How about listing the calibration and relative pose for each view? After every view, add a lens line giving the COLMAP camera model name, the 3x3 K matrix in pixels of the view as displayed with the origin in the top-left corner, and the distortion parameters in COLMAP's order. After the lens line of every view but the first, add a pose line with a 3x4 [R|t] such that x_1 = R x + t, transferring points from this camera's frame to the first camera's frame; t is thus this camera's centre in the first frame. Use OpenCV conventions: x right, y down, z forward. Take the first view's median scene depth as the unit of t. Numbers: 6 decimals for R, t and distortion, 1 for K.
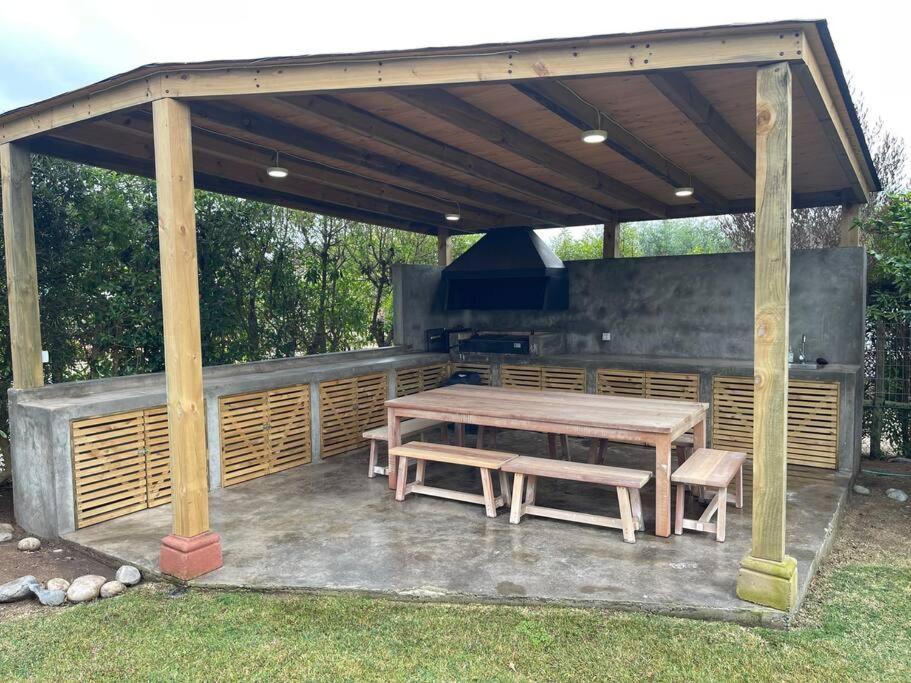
lens RADIAL K [[688.3, 0, 455.5], [0, 688.3, 341.5], [0, 0, 1]] dist [0.070738, -0.098124]
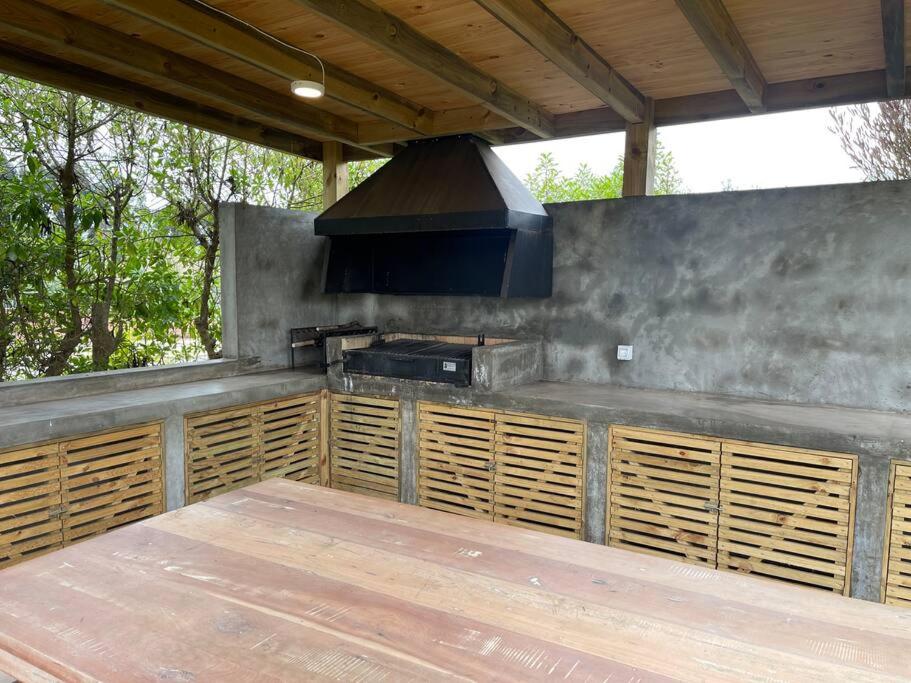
lens RADIAL K [[688.3, 0, 455.5], [0, 688.3, 341.5], [0, 0, 1]] dist [0.070738, -0.098124]
pose [[0.999170, 0.019873, 0.035550, 0.091776], [-0.020469, 0.999655, 0.016462, -0.025260], [-0.035211, -0.017176, 0.999232, 0.599693]]
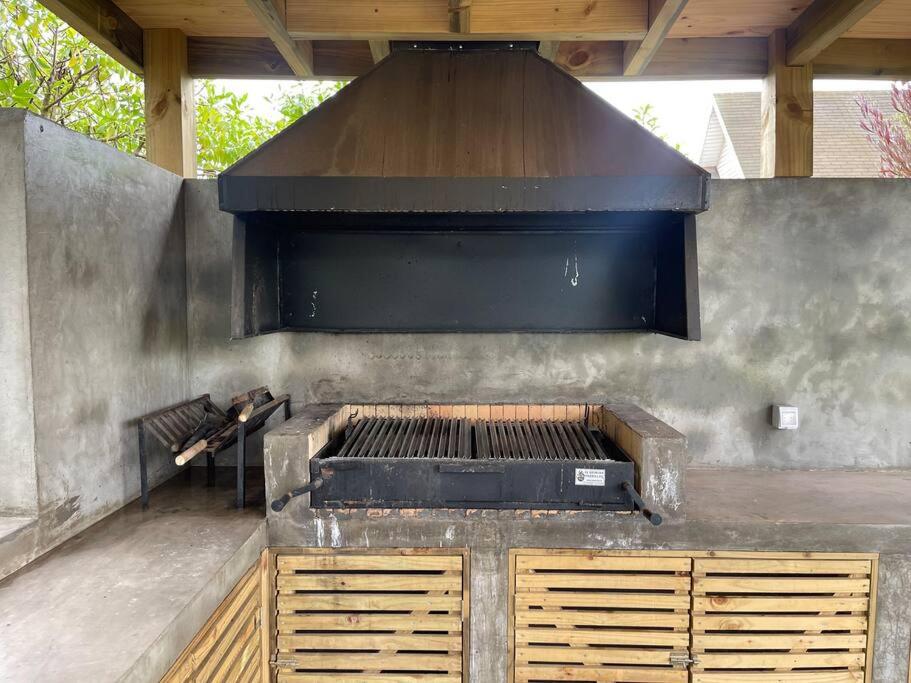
lens RADIAL K [[688.3, 0, 455.5], [0, 688.3, 341.5], [0, 0, 1]] dist [0.070738, -0.098124]
pose [[0.827589, -0.015824, 0.561112, -0.114979], [0.023382, 0.999707, -0.006293, -0.053595], [-0.560848, 0.018328, 0.827716, 0.980328]]
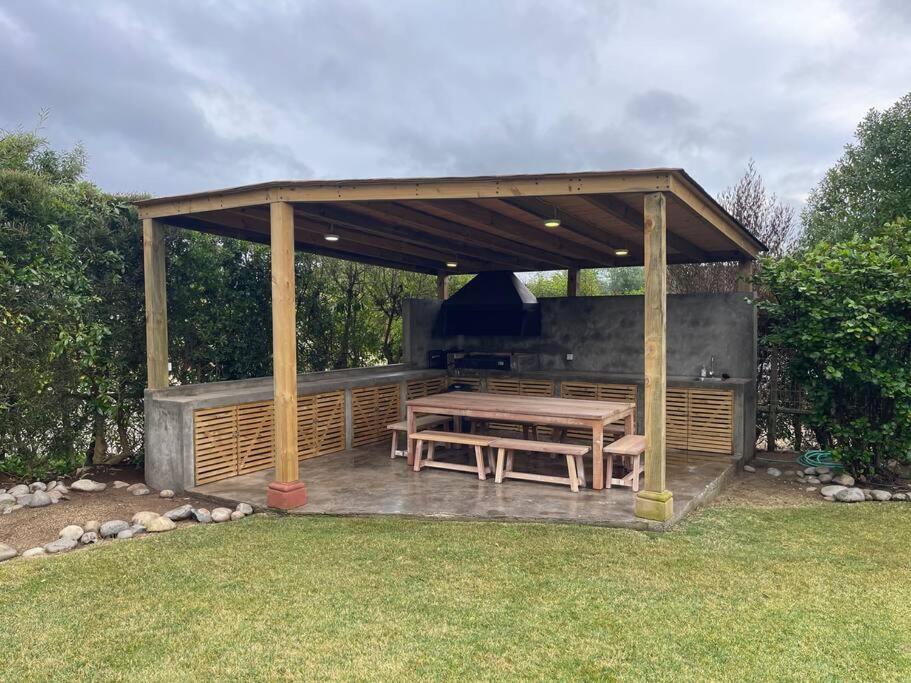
lens RADIAL K [[688.3, 0, 455.5], [0, 688.3, 341.5], [0, 0, 1]] dist [0.070738, -0.098124]
pose [[0.999682, 0.008007, 0.023929, -0.030558], [-0.007194, 0.999400, -0.033867, 0.010991], [-0.024186, 0.033684, 0.999140, -0.336226]]
